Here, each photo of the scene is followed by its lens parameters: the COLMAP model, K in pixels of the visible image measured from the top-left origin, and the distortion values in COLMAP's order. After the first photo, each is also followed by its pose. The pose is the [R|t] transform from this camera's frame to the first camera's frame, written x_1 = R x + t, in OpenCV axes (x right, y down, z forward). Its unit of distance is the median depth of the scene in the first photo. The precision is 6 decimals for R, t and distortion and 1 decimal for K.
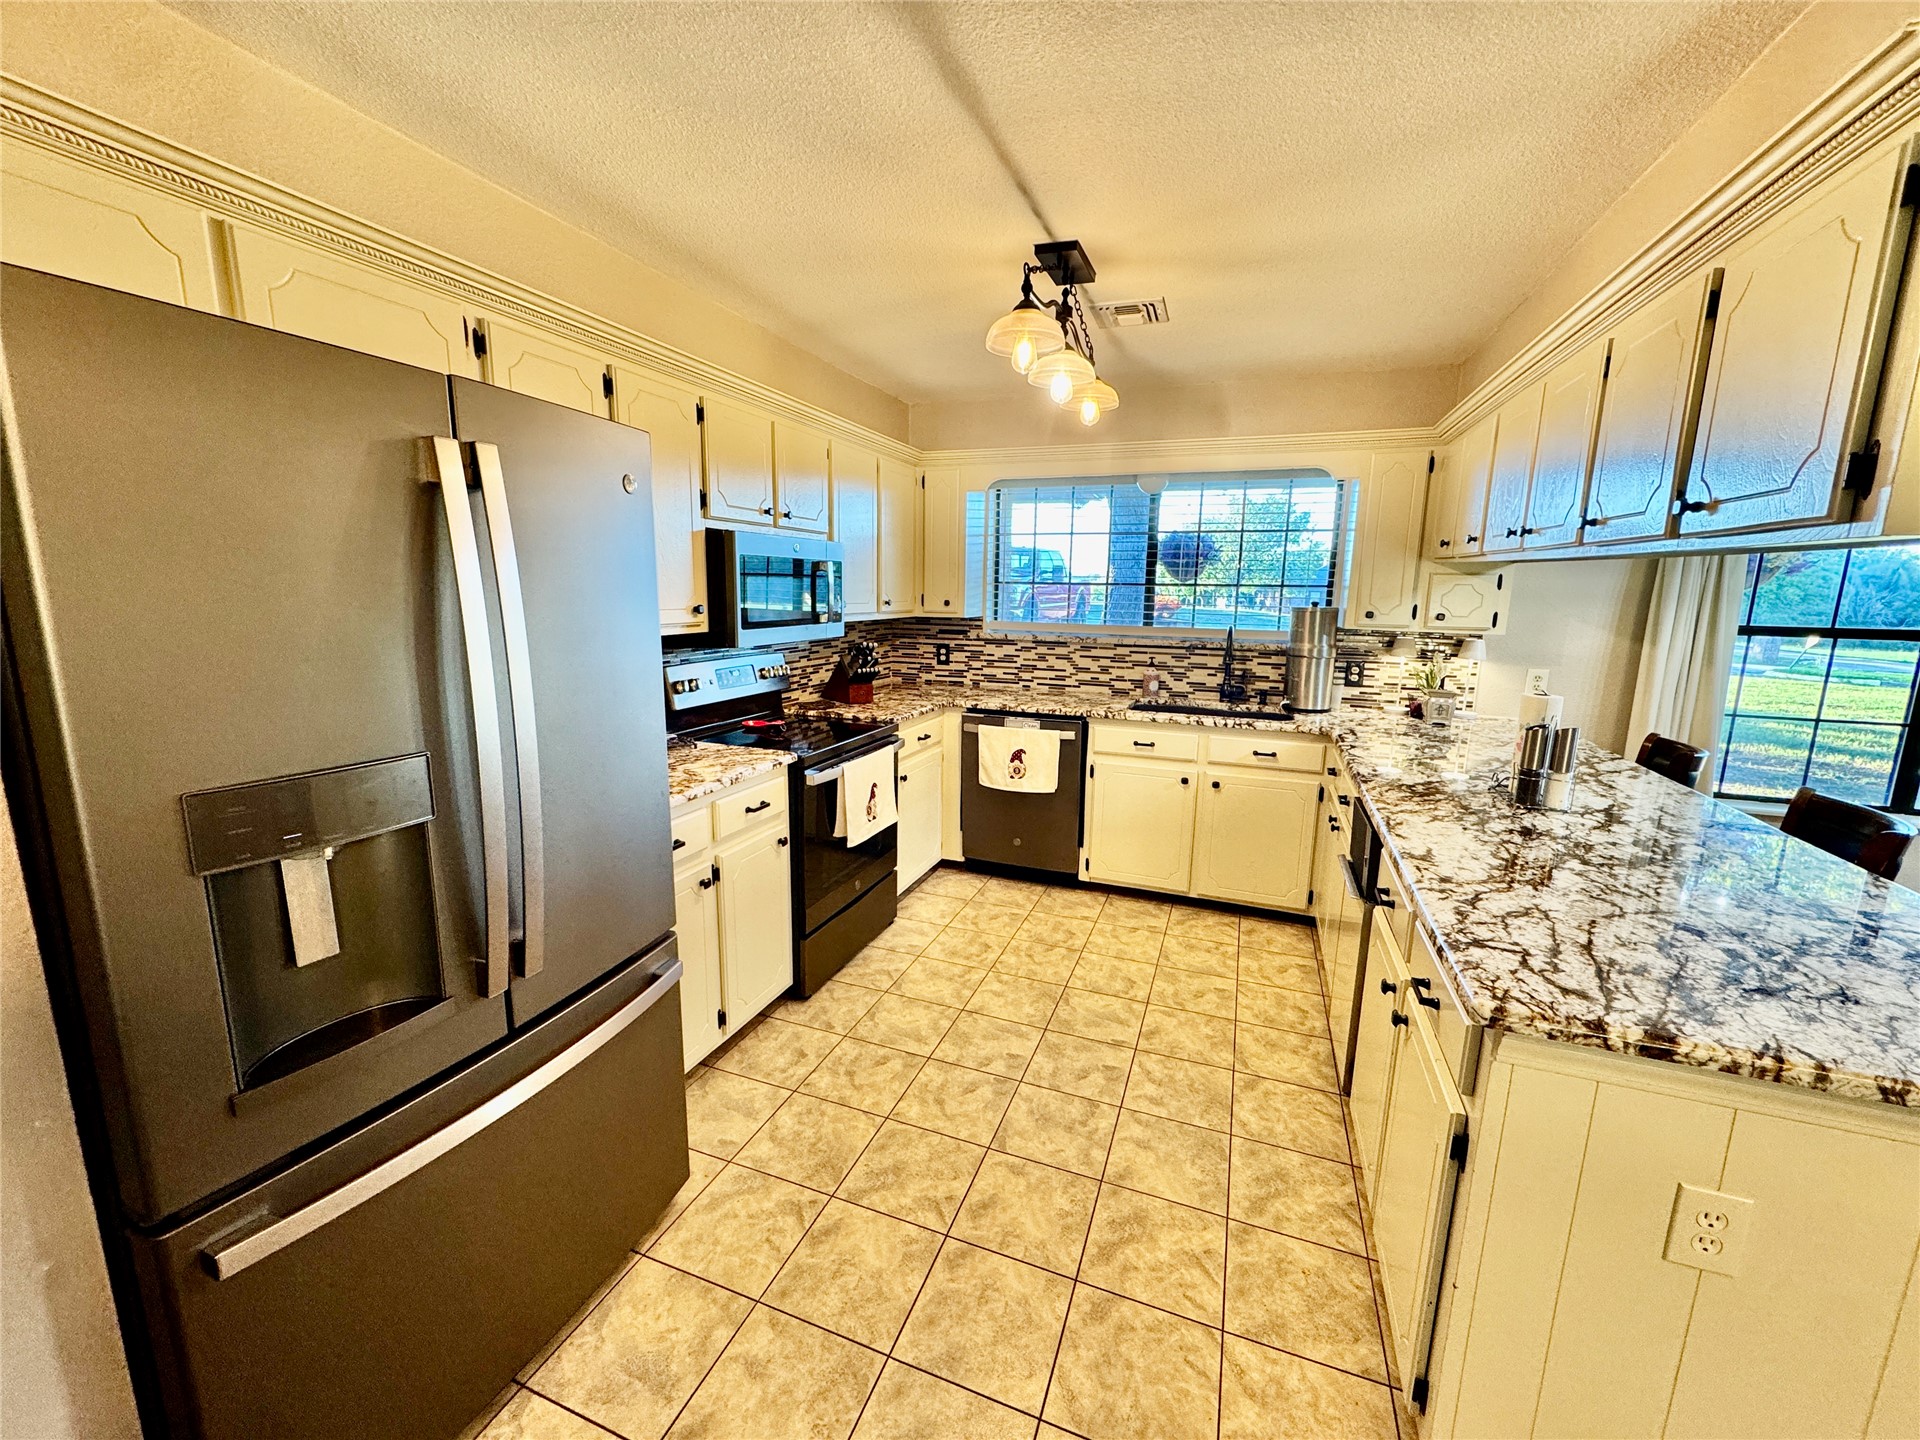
lens RADIAL K [[761.9, 0, 955.4], [0, 761.9, 720.0], [0, 0, 1]] dist [-0.006967, 0.001255]
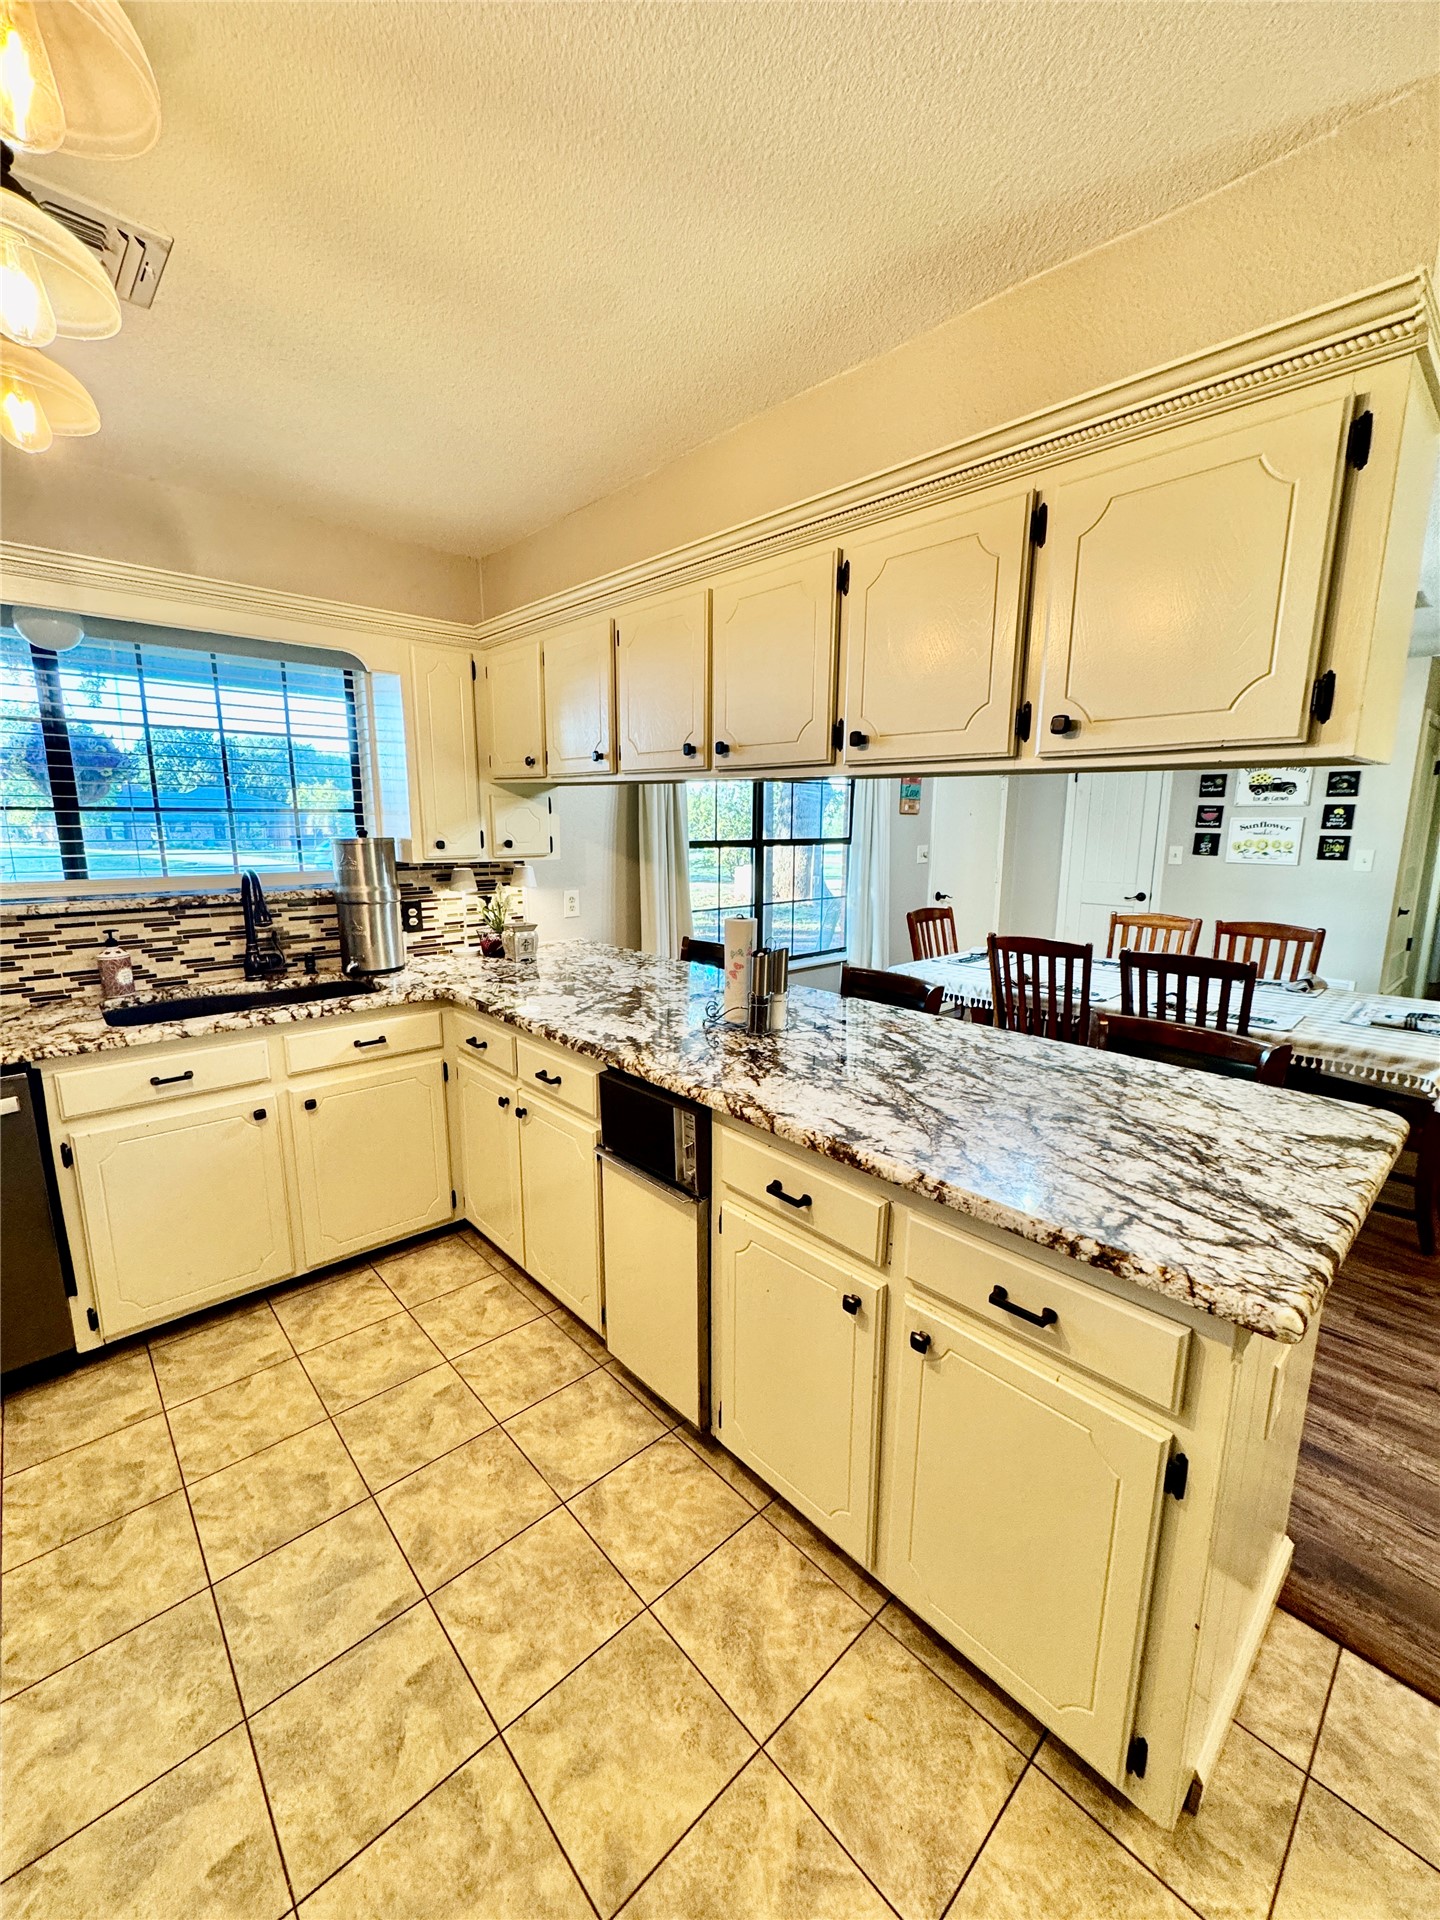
lens RADIAL K [[761.9, 0, 721.5], [0, 761.9, 954.9], [0, 0, 1]] dist [-0.006967, 0.001255]
pose [[0.442290, -0.167518, 0.881089, -0.067761], [0.159300, 0.981454, 0.106634, -0.057532], [-0.882611, 0.093194, 0.460773, 0.342670]]
